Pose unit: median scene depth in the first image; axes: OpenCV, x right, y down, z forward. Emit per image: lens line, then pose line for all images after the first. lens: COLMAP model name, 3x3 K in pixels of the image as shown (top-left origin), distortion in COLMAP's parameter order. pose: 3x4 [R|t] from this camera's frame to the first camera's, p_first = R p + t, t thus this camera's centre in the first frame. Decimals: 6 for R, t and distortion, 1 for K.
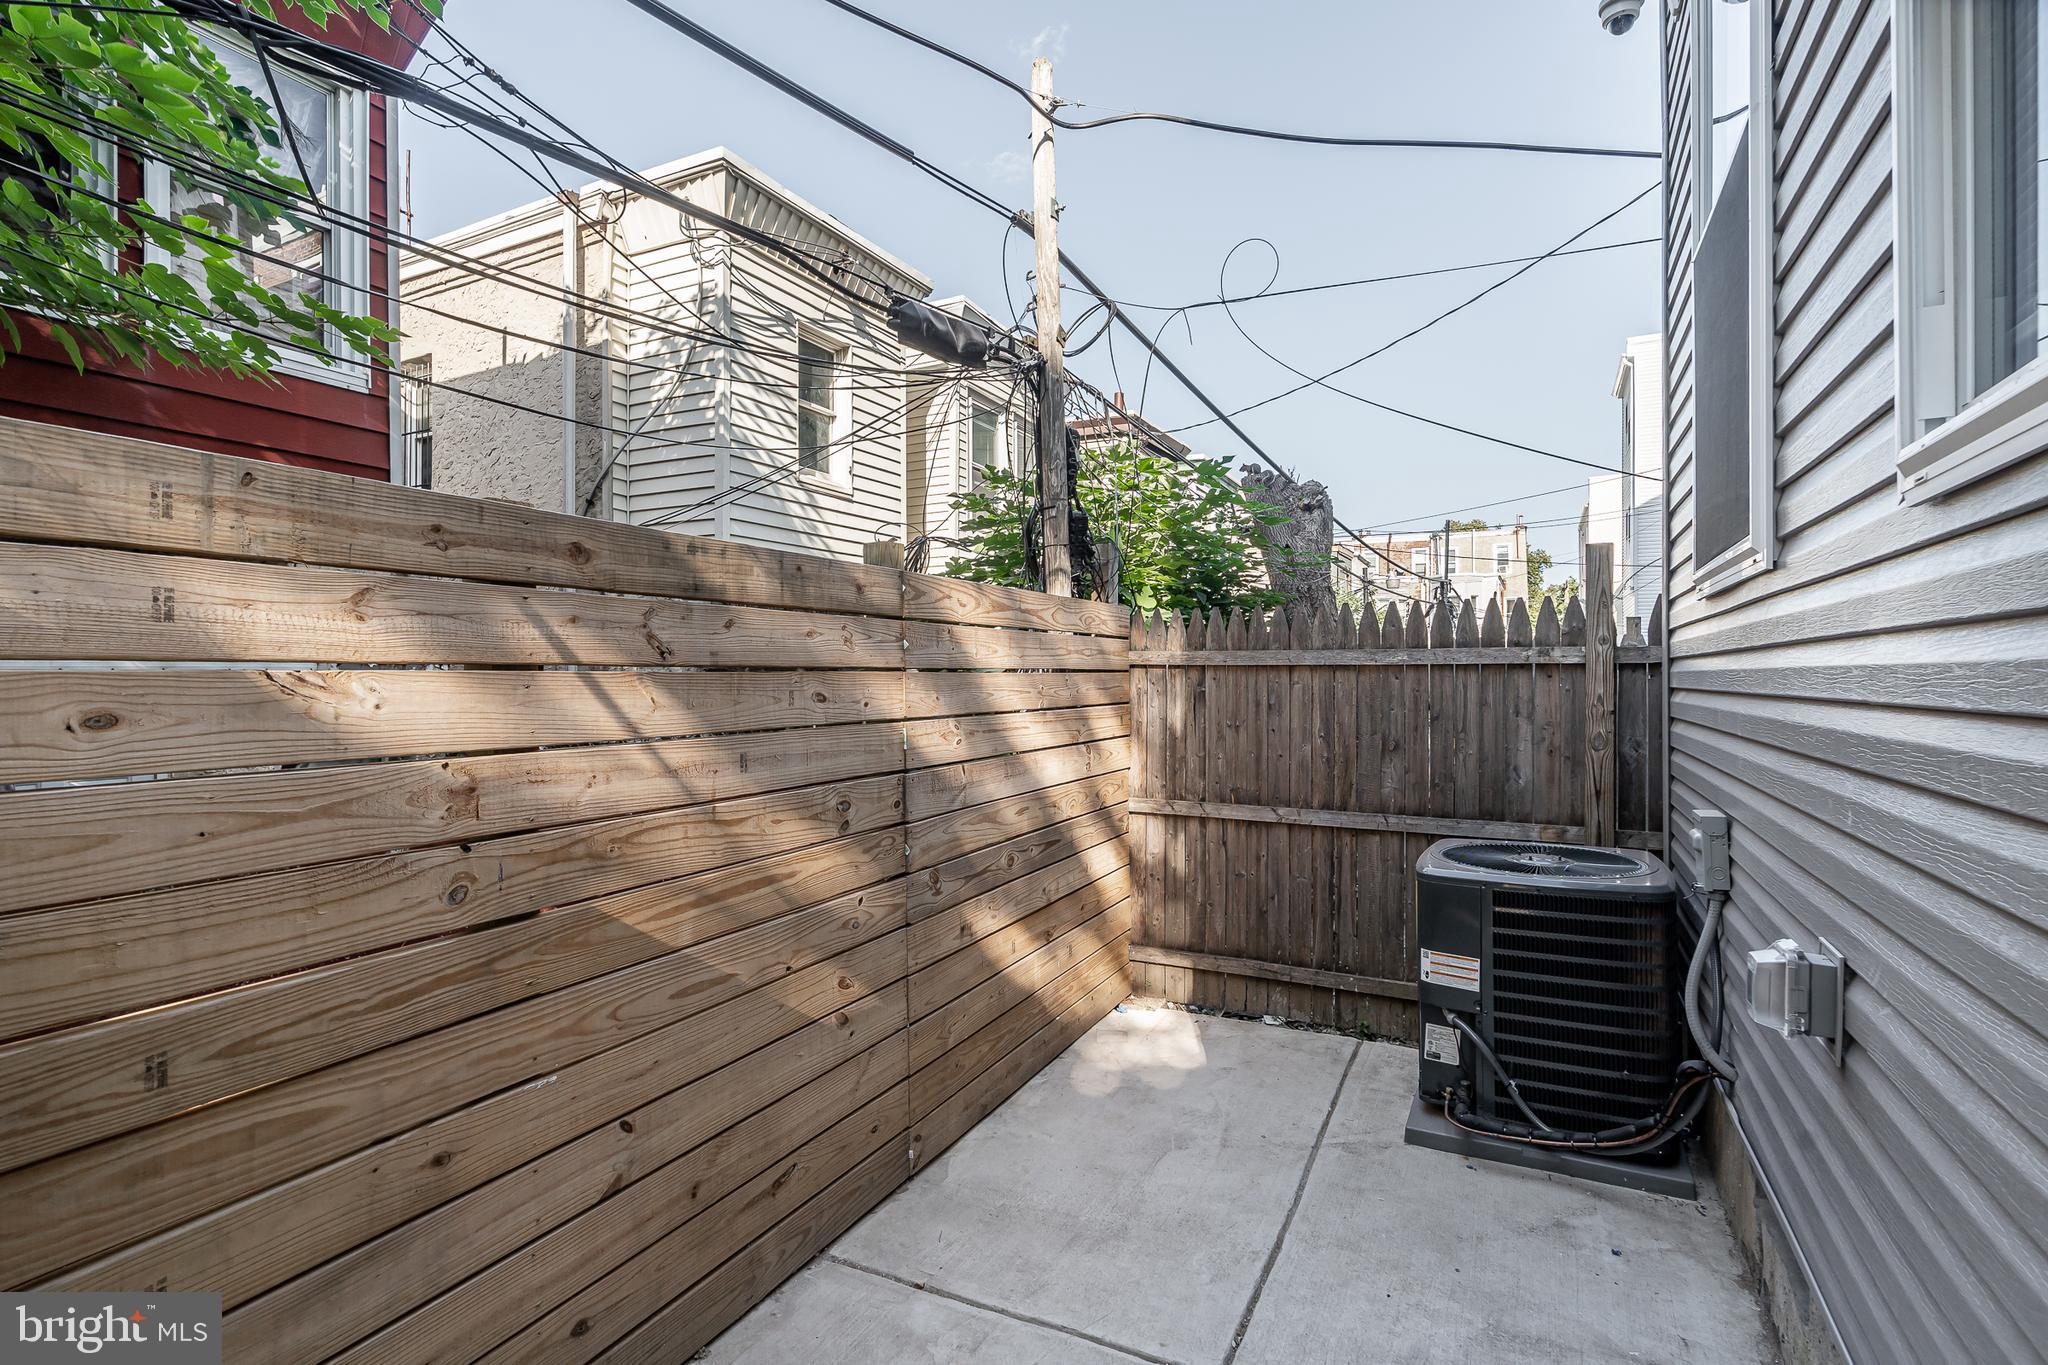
lens RADIAL K [[1002.0, 0, 951.8], [0, 1002.0, 674.8], [0, 0, 1]] dist [-0.011497, 0.004594]
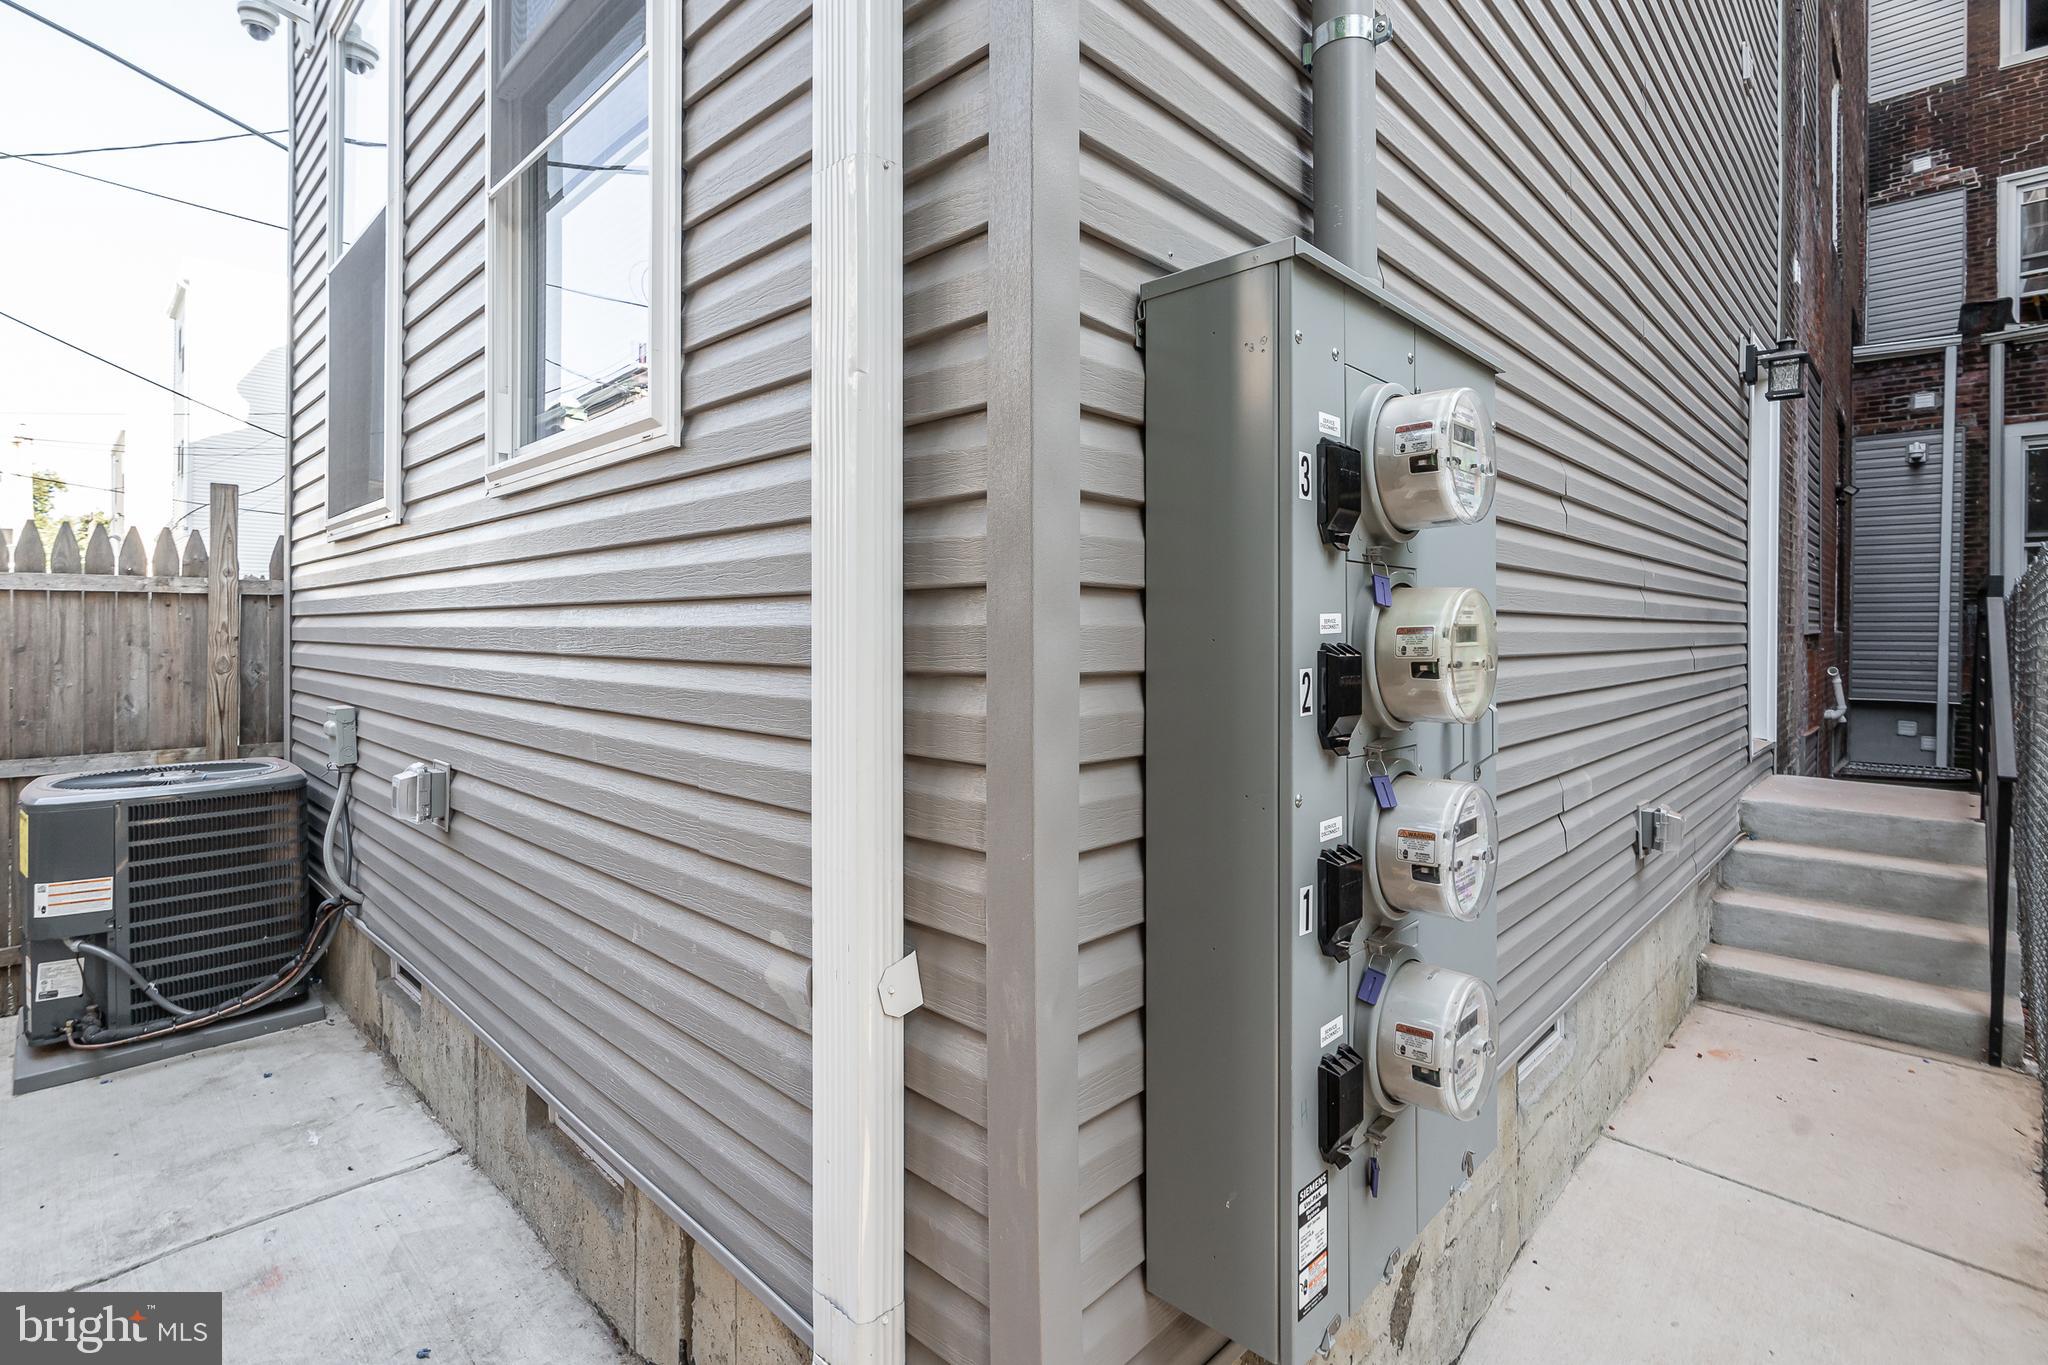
lens RADIAL K [[953.8, 0, 1045.6], [0, 953.8, 628.9], [0, 0, 1]] dist [-0.002349, 0.000270]
pose [[0.239163, -0.002005, 0.970977, -0.171134], [-0.005753, 0.999977, 0.003481, 0.020950], [-0.970962, -0.006418, 0.239147, -0.142656]]
